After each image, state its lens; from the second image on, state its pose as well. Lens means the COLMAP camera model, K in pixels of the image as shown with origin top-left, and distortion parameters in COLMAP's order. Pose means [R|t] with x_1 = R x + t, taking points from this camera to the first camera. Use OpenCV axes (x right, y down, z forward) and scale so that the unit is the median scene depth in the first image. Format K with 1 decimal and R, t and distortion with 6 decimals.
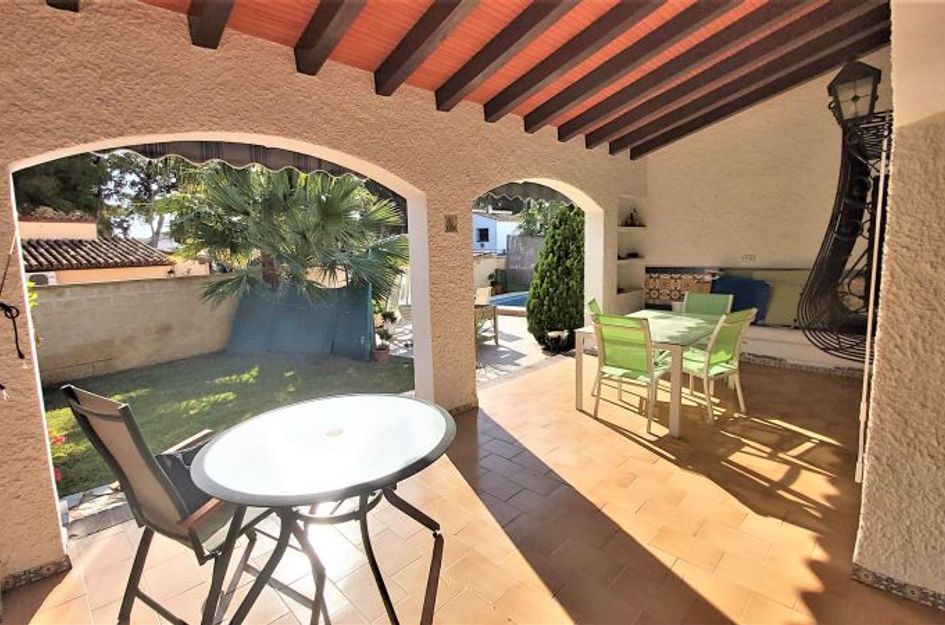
lens RADIAL K [[434.9, 0, 466.4], [0, 434.9, 300.2], [0, 0, 1]] dist [0.013119, -0.012544]
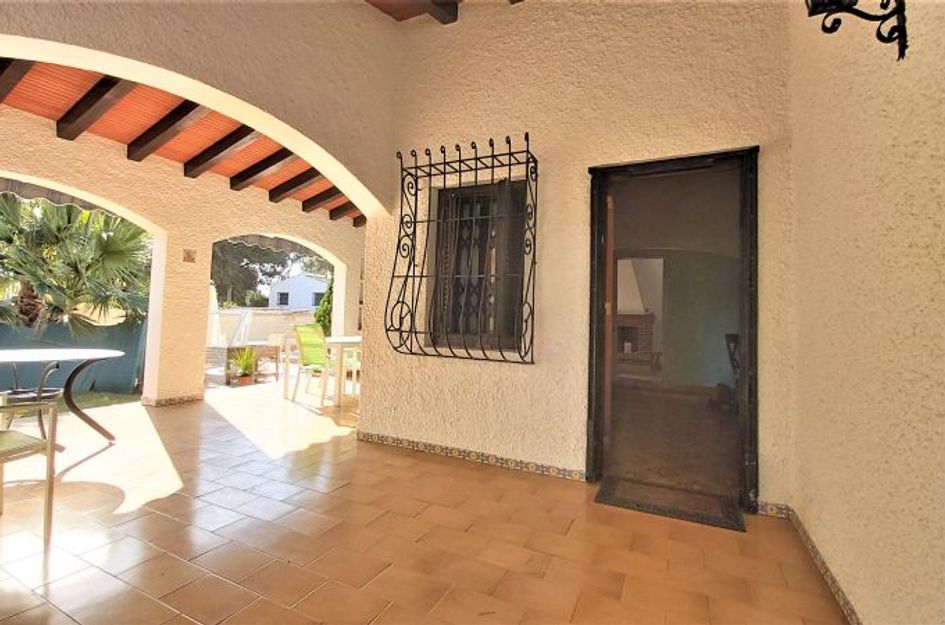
lens RADIAL K [[434.9, 0, 466.4], [0, 434.9, 300.2], [0, 0, 1]] dist [0.013119, -0.012544]
pose [[0.941935, 0.069142, 0.328600, 0.172853], [-0.014092, 0.985849, -0.167041, 0.089669], [-0.335499, 0.152711, 0.929580, -0.272198]]
